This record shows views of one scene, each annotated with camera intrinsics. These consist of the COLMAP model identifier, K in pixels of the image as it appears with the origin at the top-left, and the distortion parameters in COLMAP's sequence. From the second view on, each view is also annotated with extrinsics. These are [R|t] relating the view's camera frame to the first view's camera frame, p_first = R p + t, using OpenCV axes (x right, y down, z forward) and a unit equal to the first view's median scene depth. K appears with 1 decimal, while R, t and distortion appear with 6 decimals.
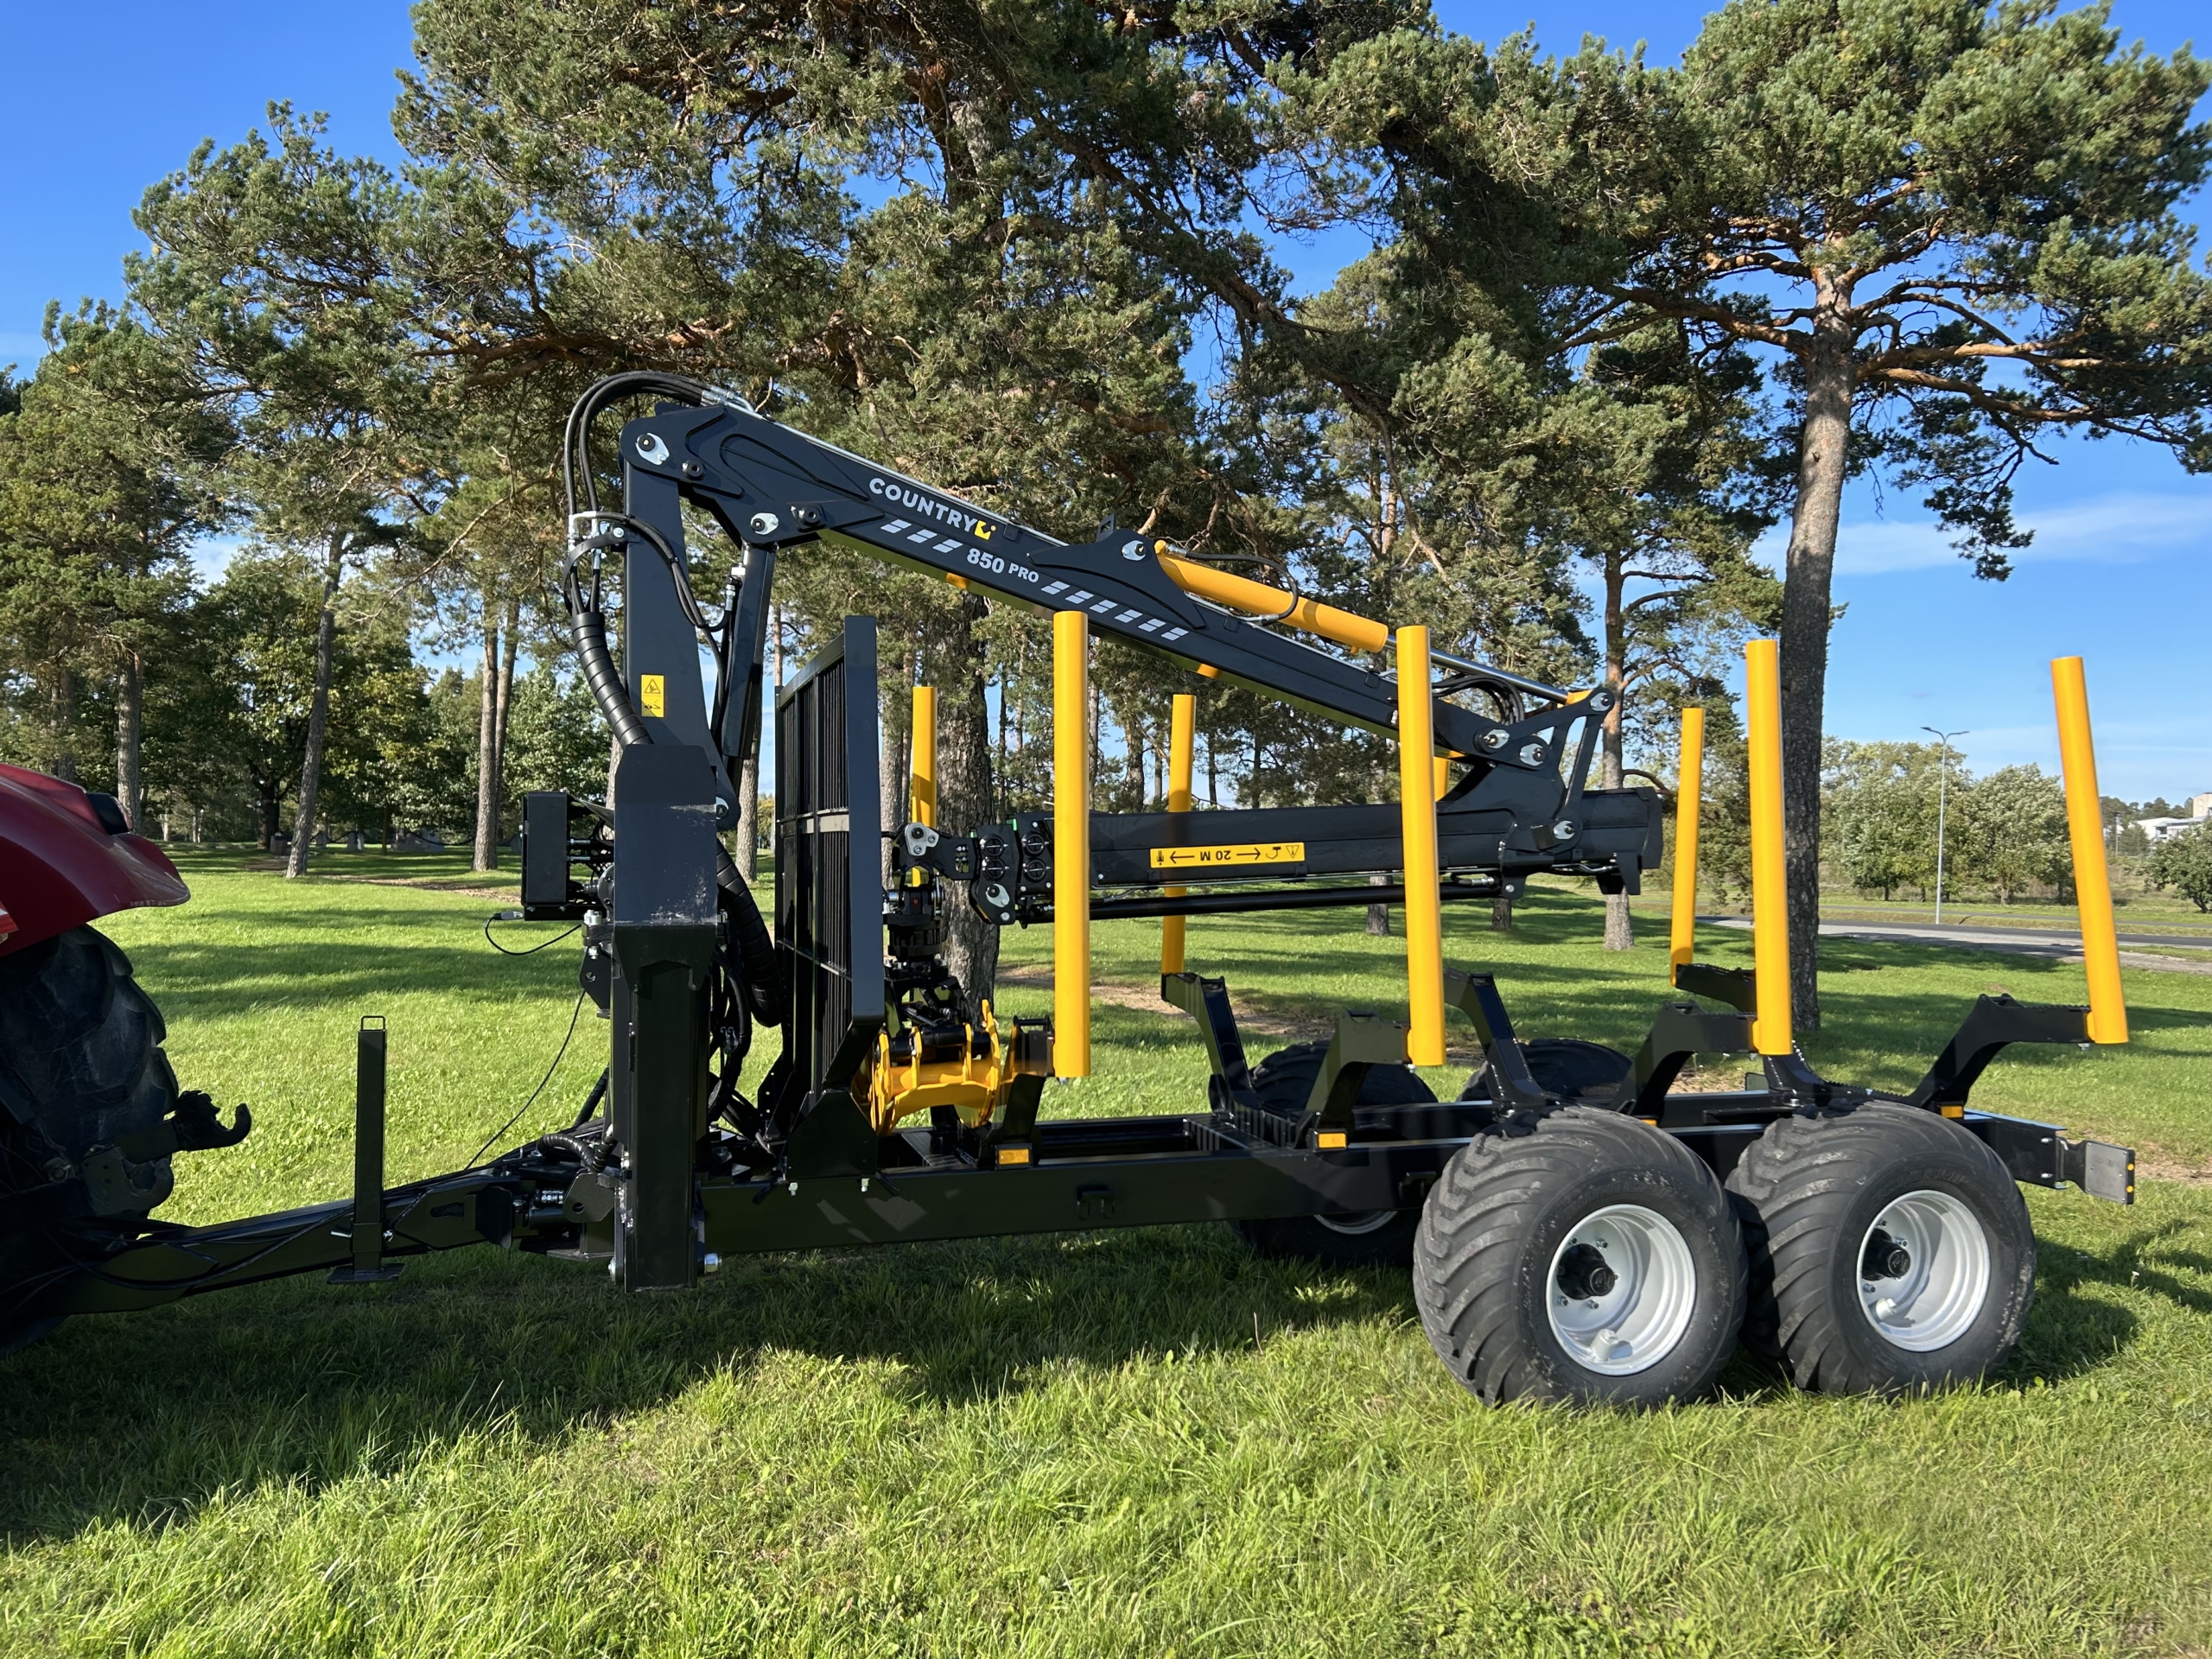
lens RADIAL K [[1665.2, 0, 1136.1], [0, 1665.2, 837.9], [0, 0, 1]] dist [0.042561, -0.034057]
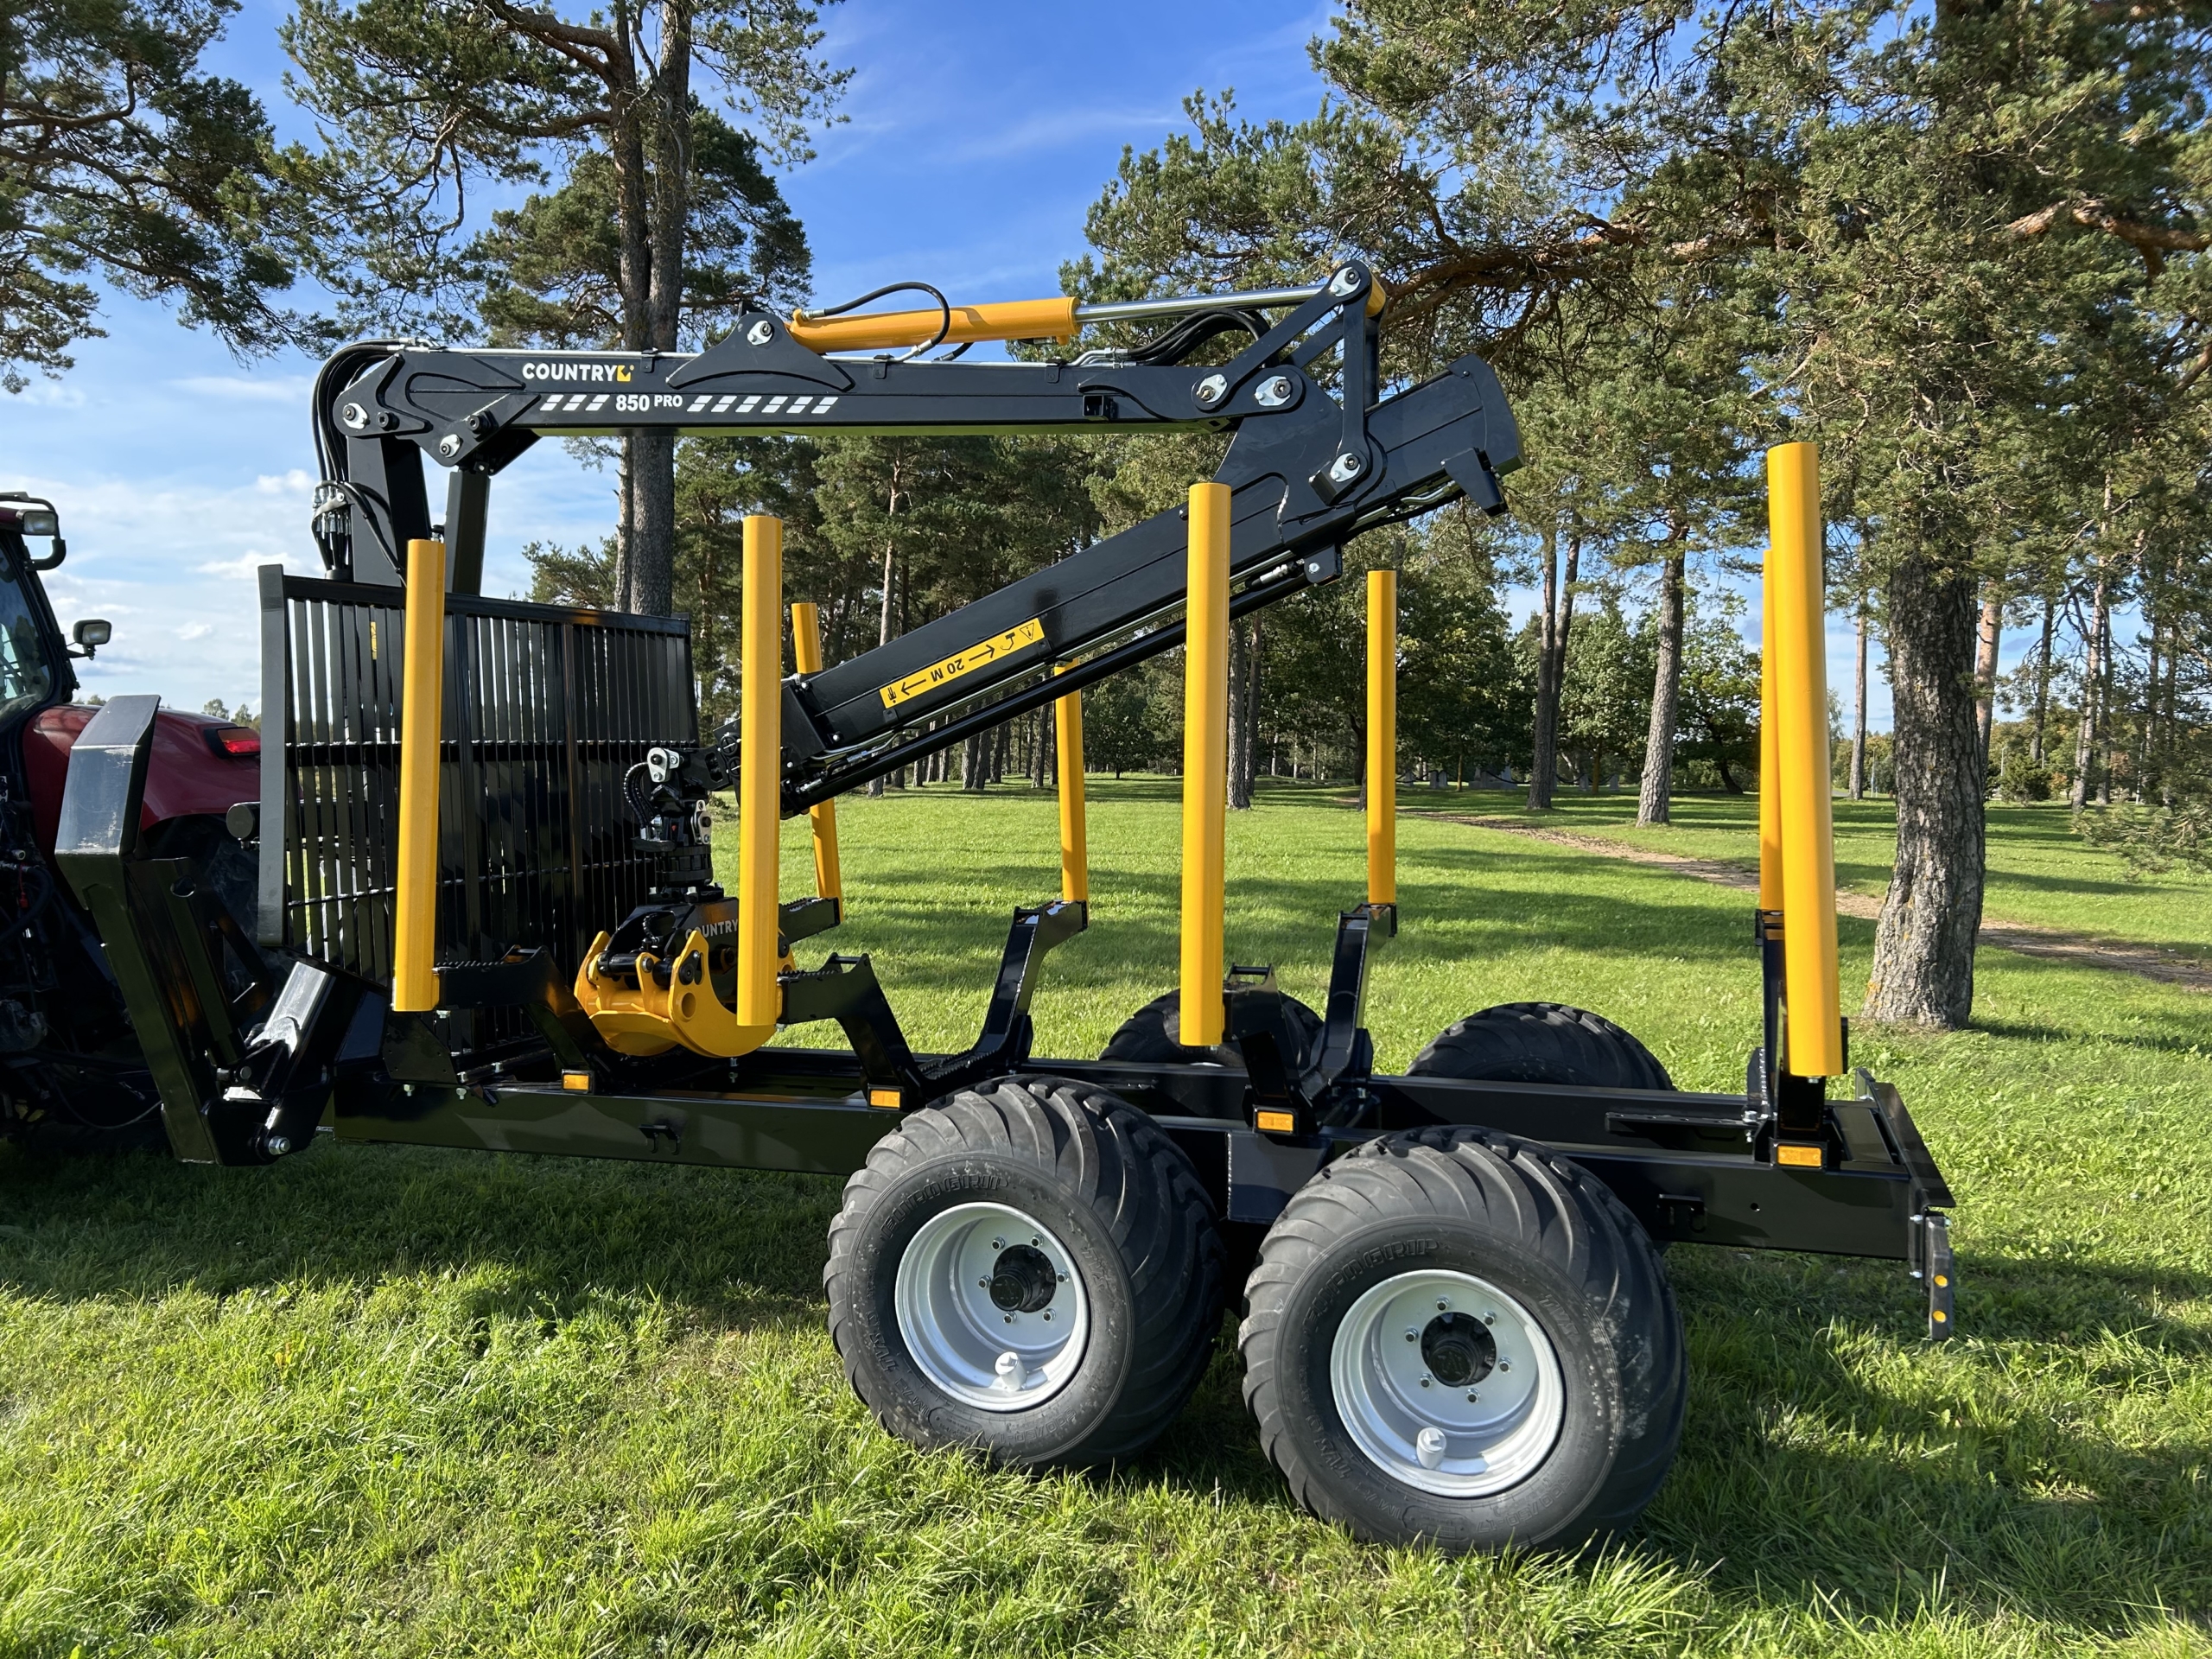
lens RADIAL K [[1665.2, 0, 1136.1], [0, 1665.2, 837.9], [0, 0, 1]] dist [0.042561, -0.034057]
pose [[0.806391, 0.028692, -0.590687, 0.028375], [-0.006803, 0.999206, 0.039247, -0.000444], [0.591344, -0.027630, 0.805946, 0.029653]]
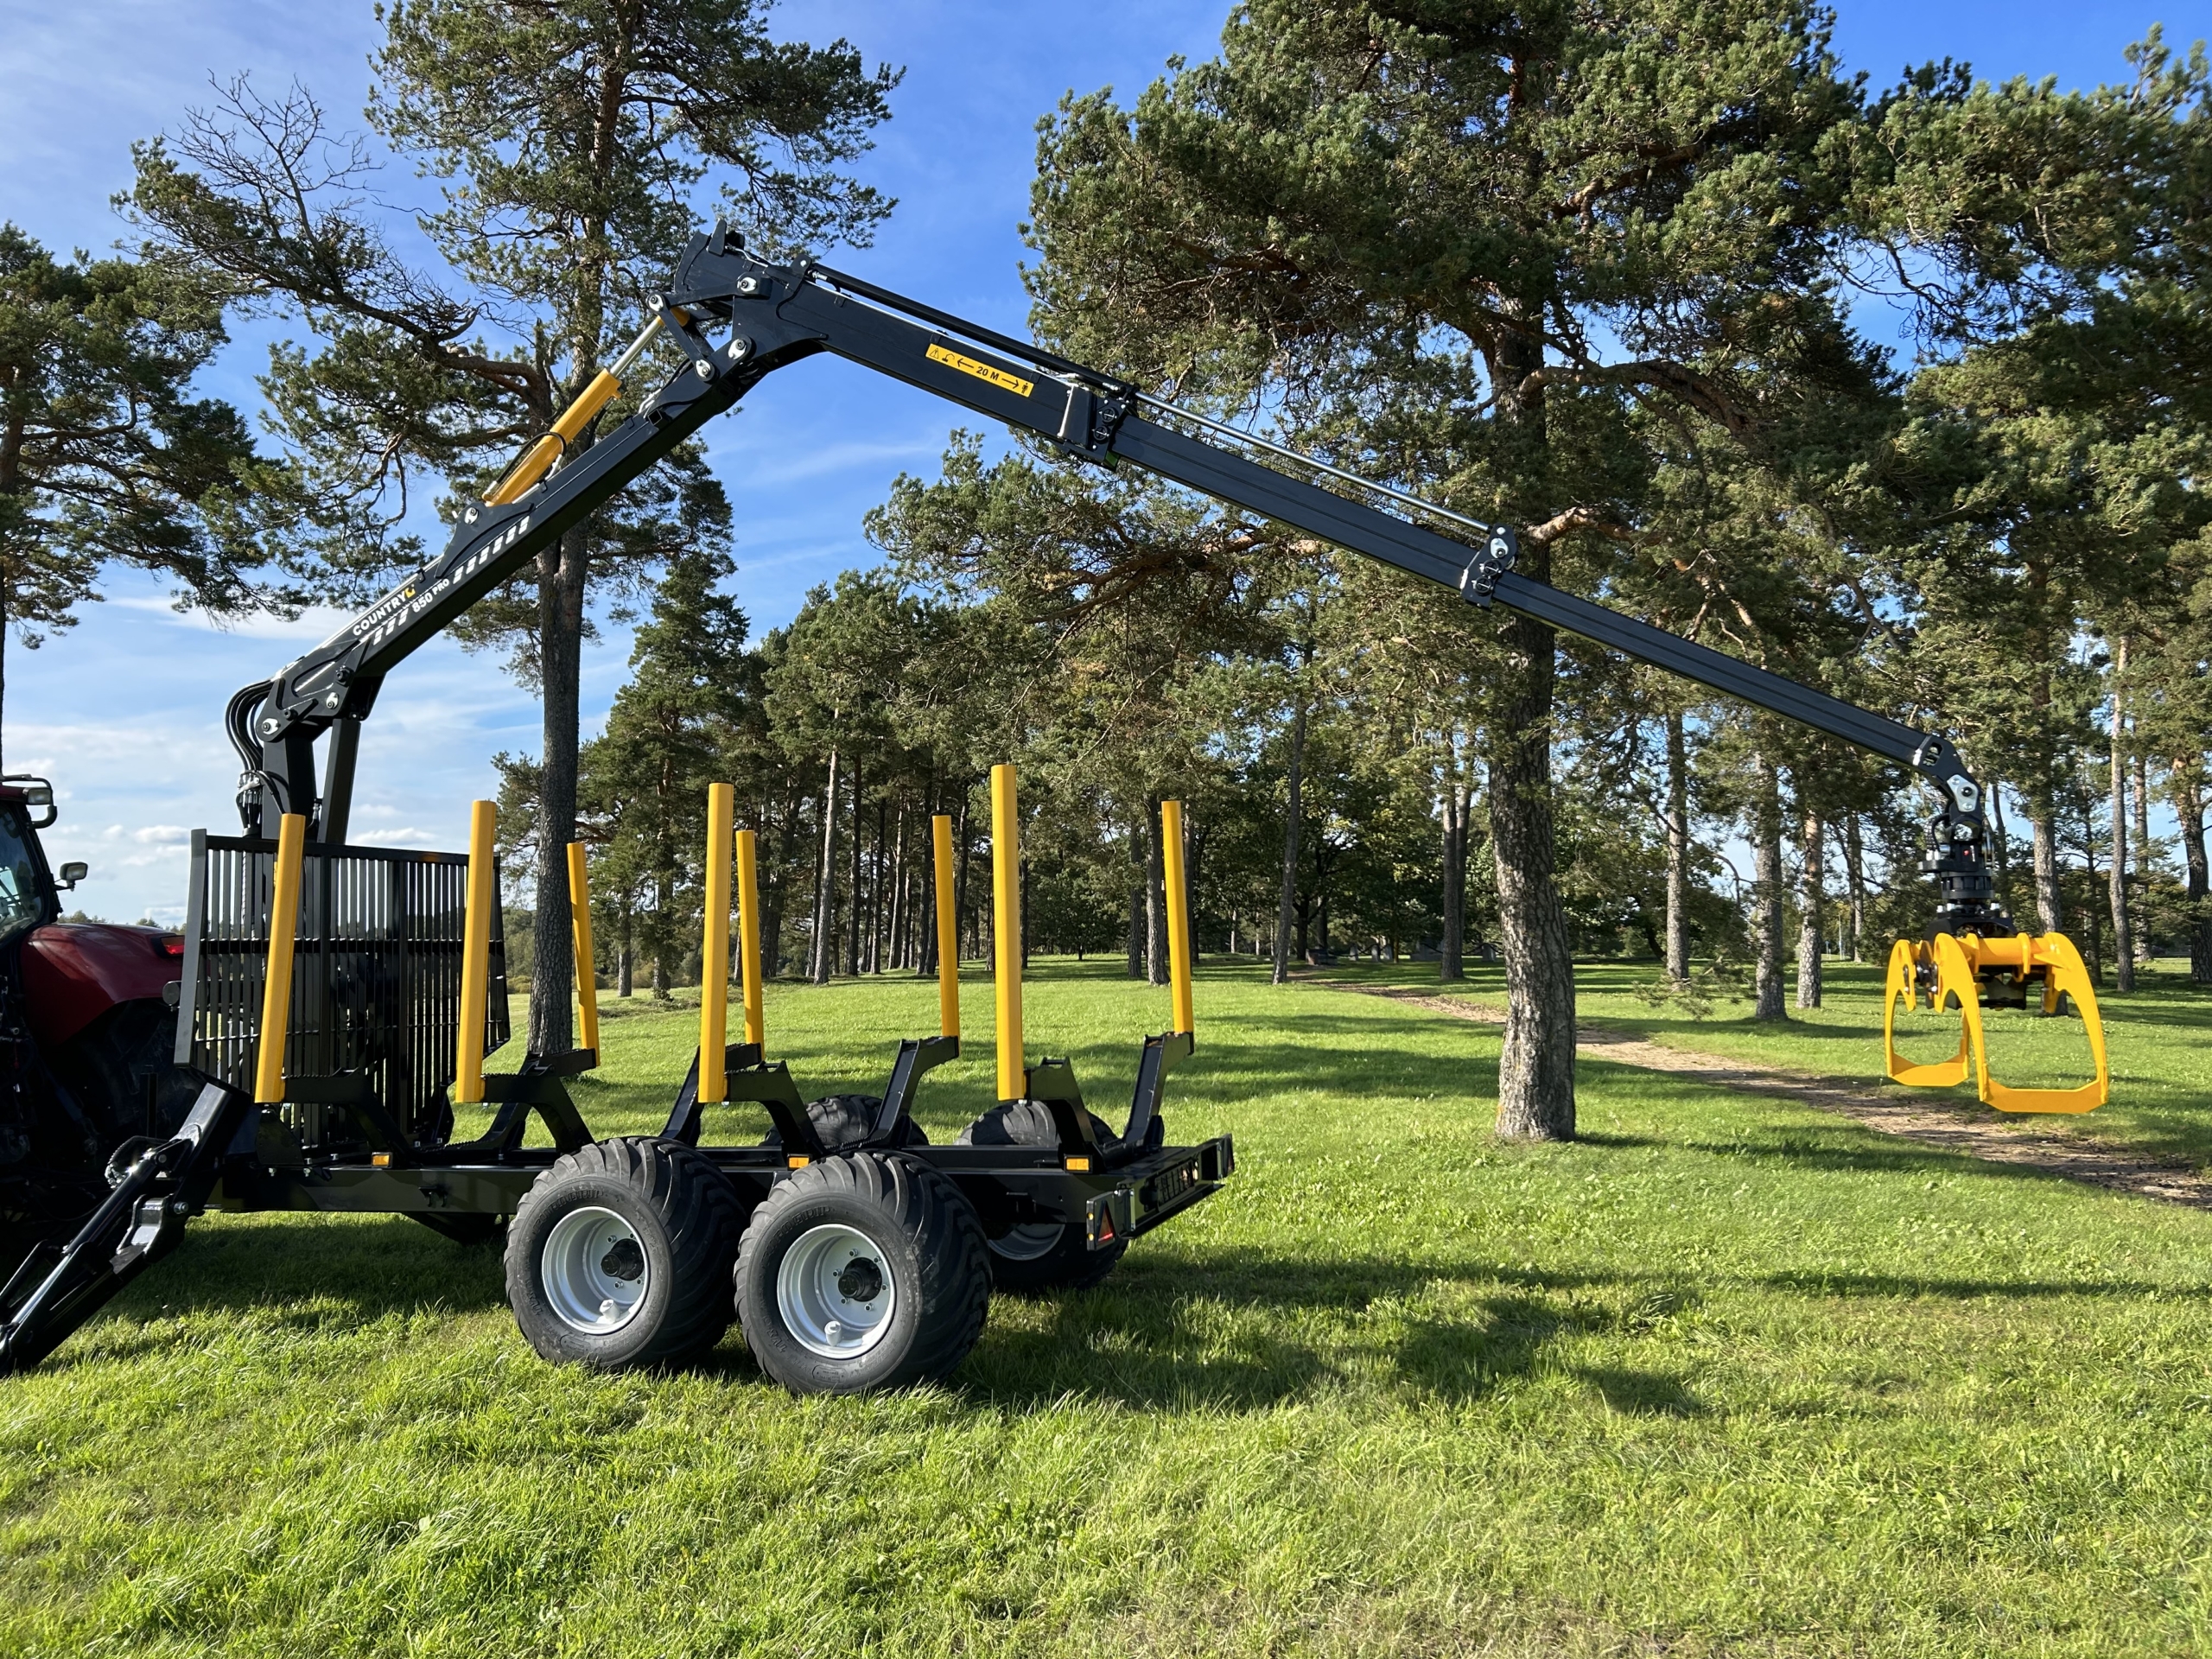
lens RADIAL K [[1648.0, 0, 1123.0], [0, 1648.0, 818.2], [0, 0, 1]] dist [0.036863, 0.005218]
pose [[0.808013, -0.063594, -0.585722, 0.117859], [0.018836, 0.996438, -0.082202, 0.001190], [0.588863, 0.055388, 0.806333, -0.005358]]
